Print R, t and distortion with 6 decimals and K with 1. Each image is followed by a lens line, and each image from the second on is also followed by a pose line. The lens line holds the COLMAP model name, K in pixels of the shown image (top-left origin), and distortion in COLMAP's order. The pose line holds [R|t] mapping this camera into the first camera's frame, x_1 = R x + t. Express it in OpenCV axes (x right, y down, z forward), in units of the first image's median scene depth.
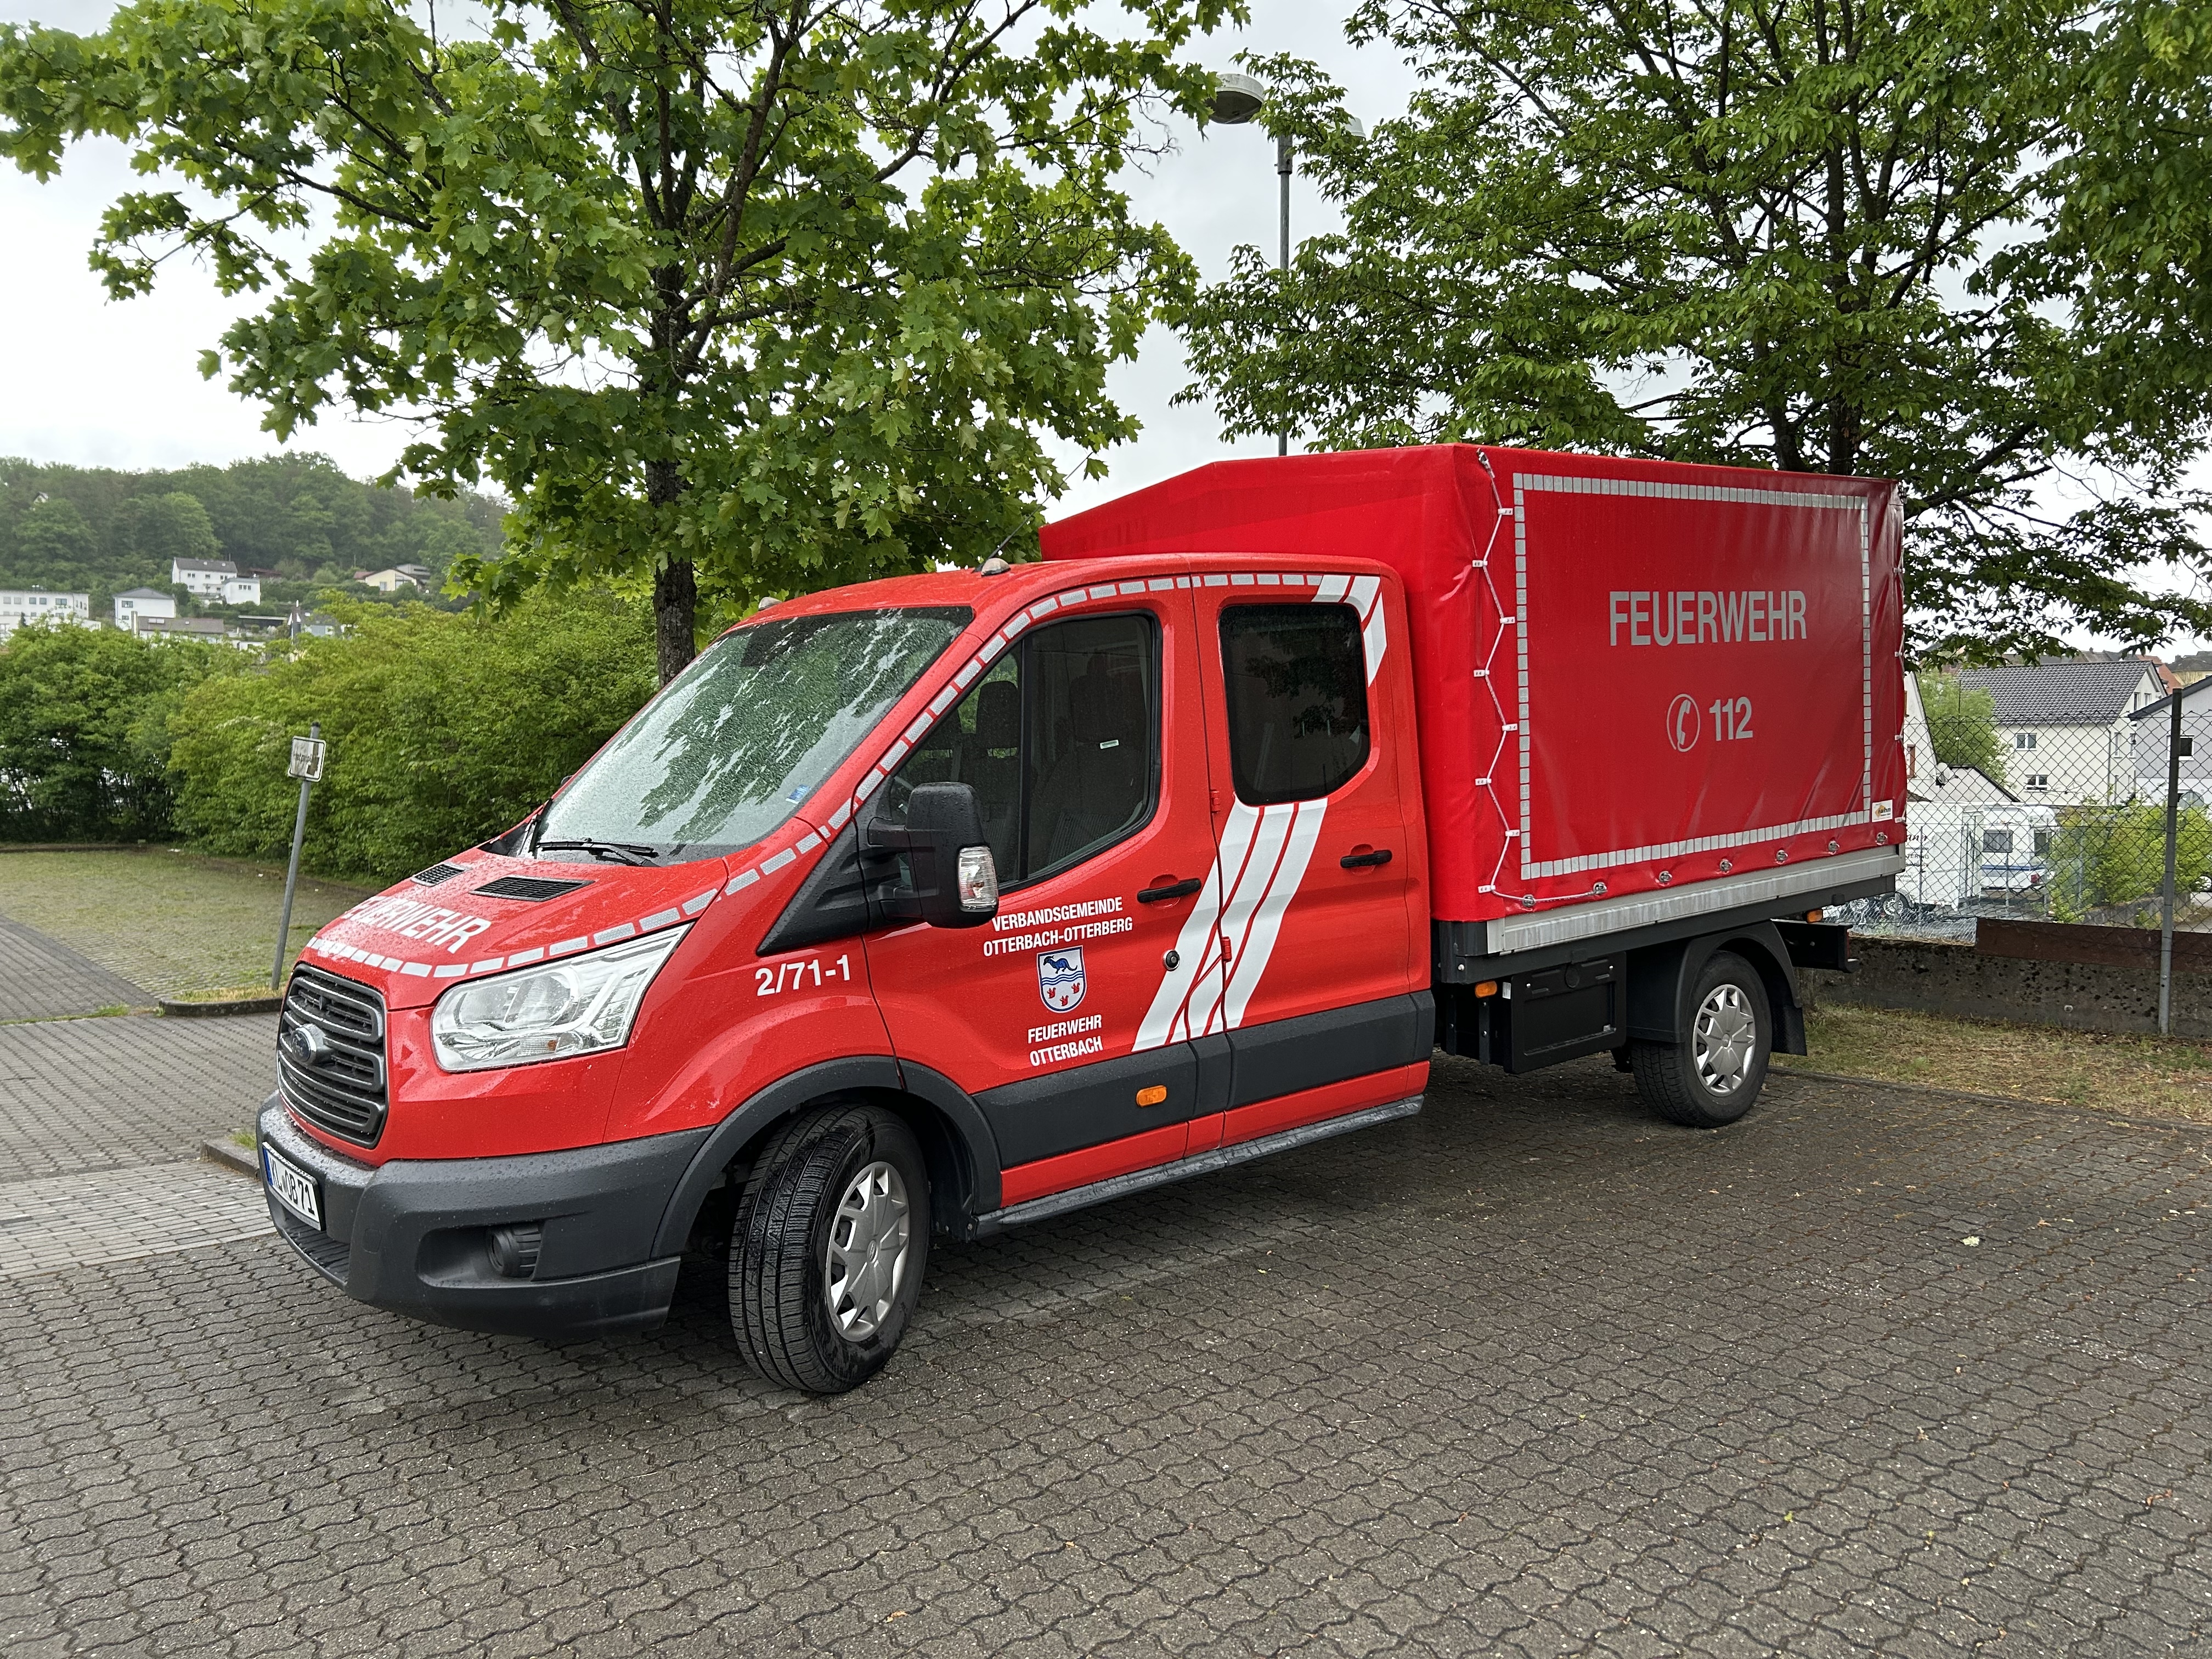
lens RADIAL K [[1686.0, 0, 1087.9], [0, 1686.0, 824.8], [0, 0, 1]] dist [0.120055, -0.006150]
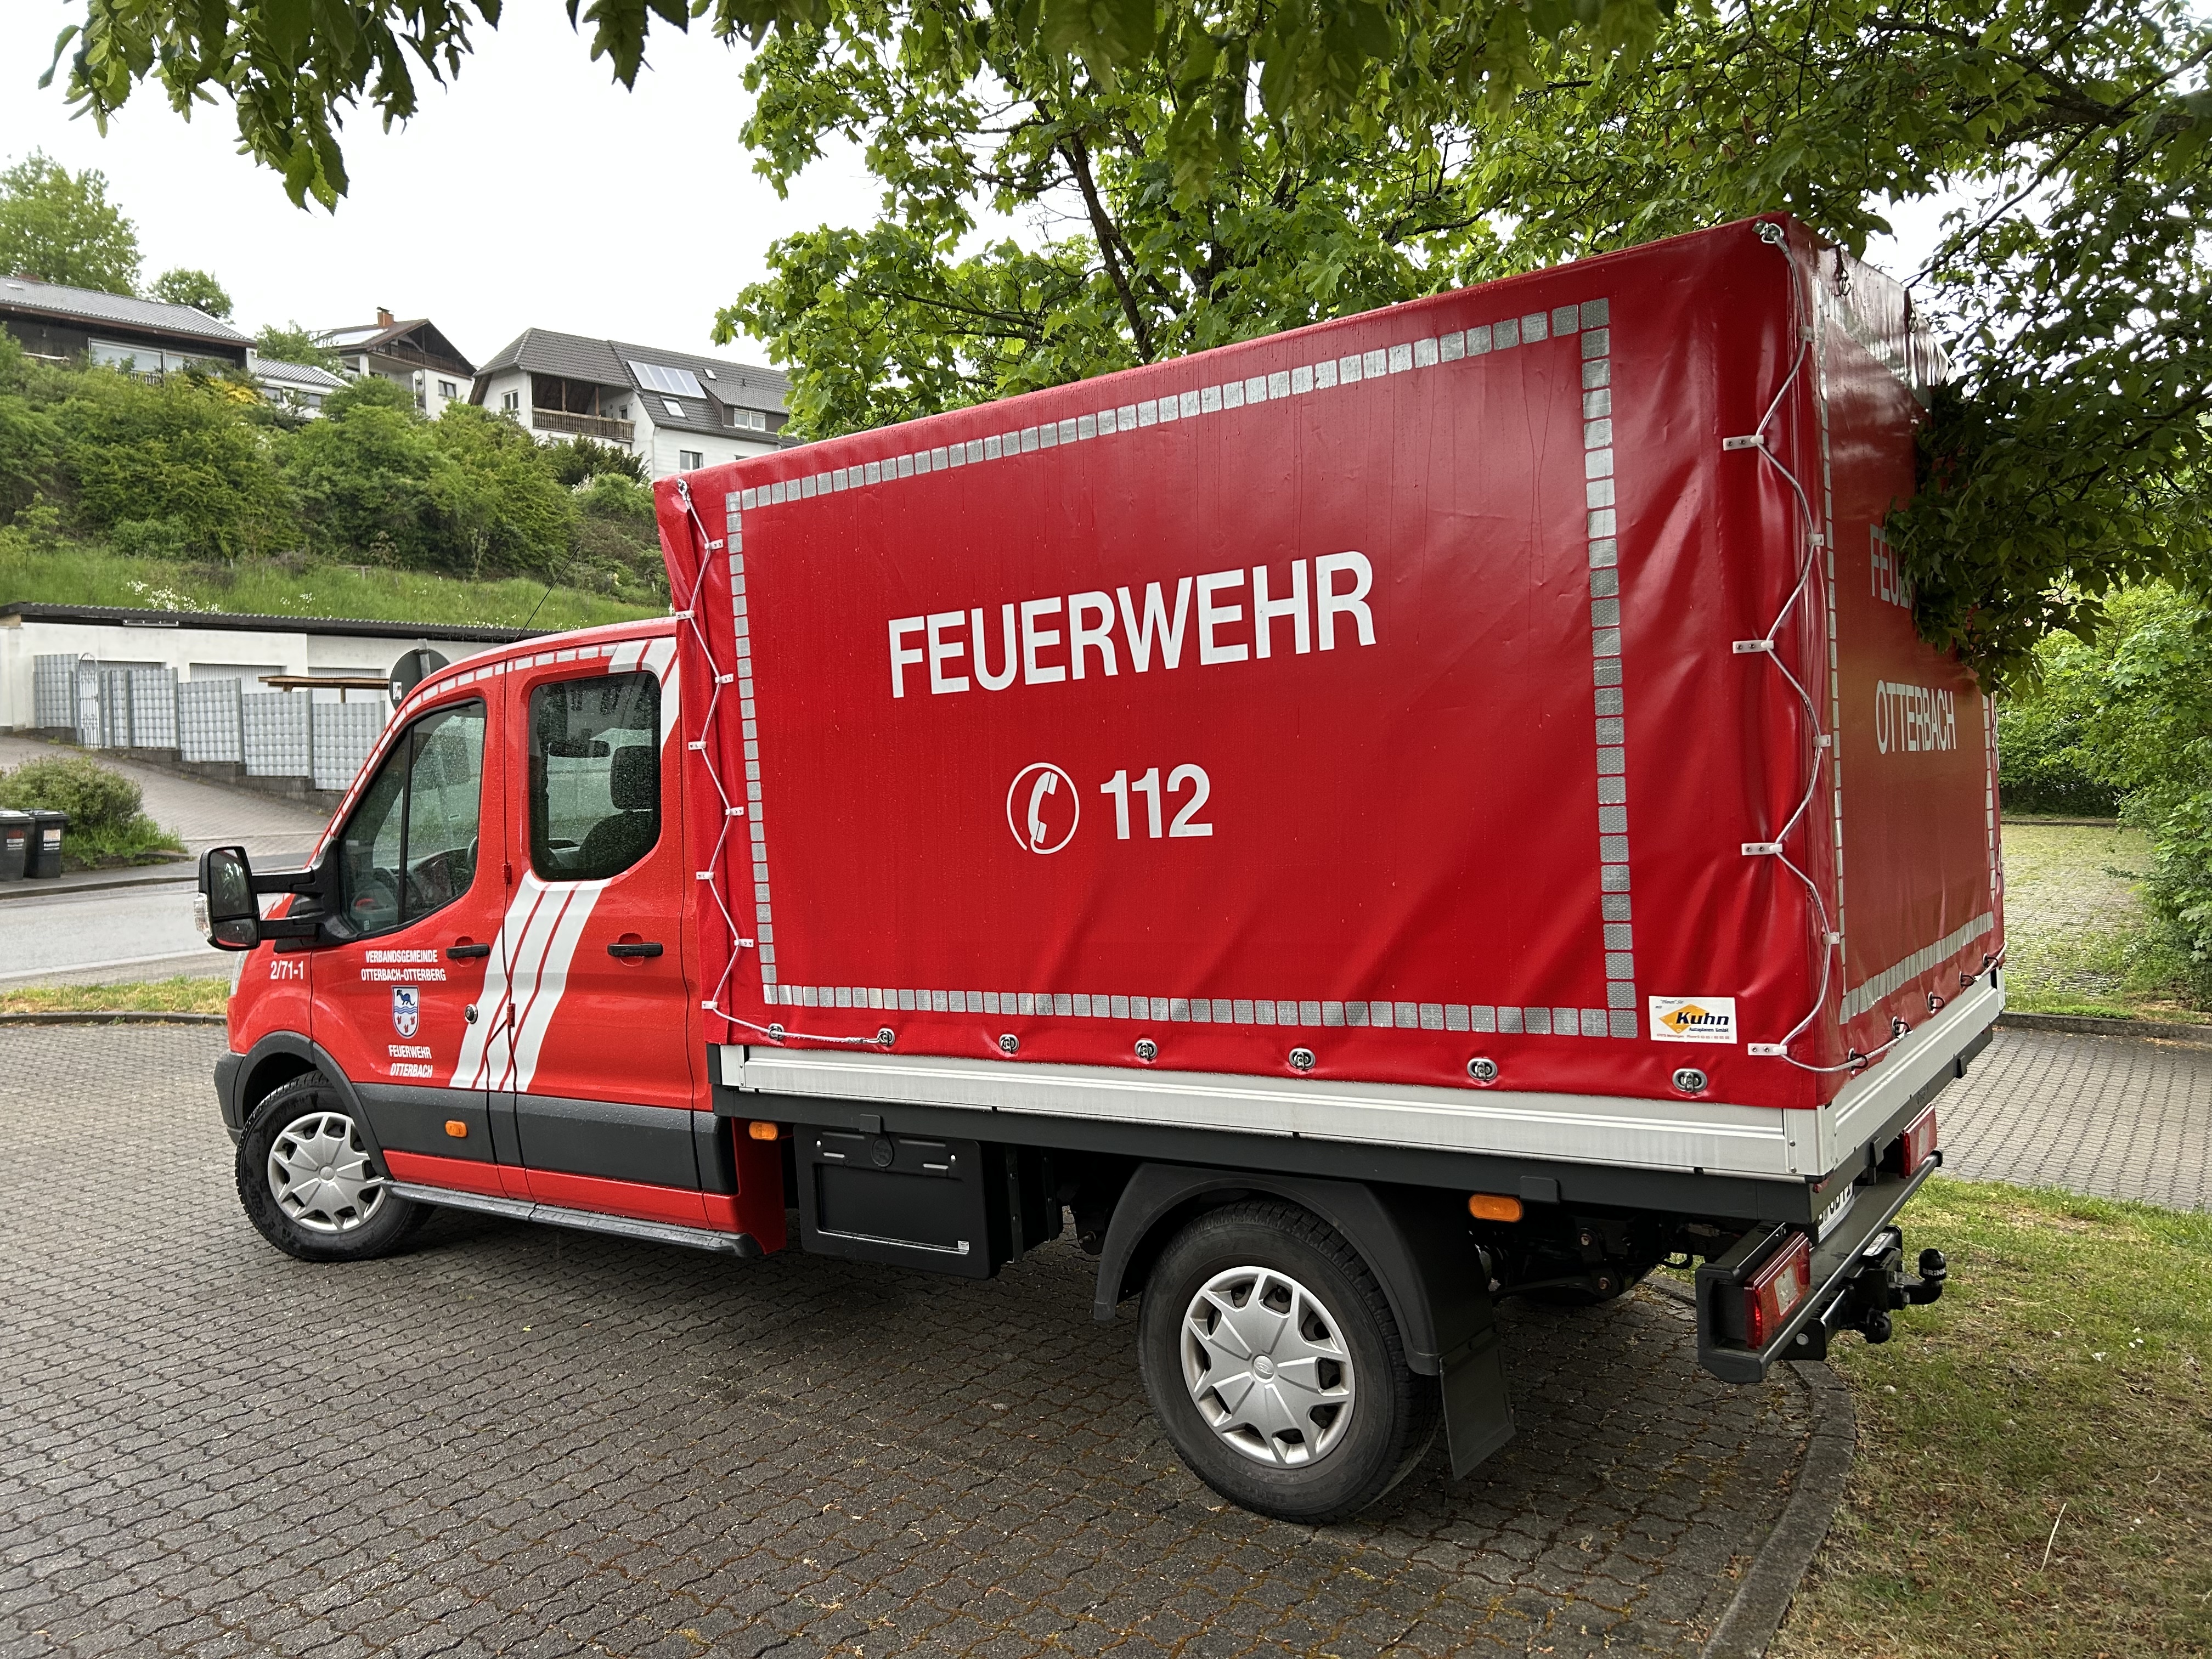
lens RADIAL K [[1686.0, 0, 1089.3], [0, 1686.0, 839.0], [0, 0, 1]] dist [0.120055, -0.006150]
pose [[0.246235, 0.064379, -0.967070, 1.070938], [-0.020895, 0.997912, 0.061112, -0.097271], [0.968985, 0.005159, 0.247066, 0.969349]]
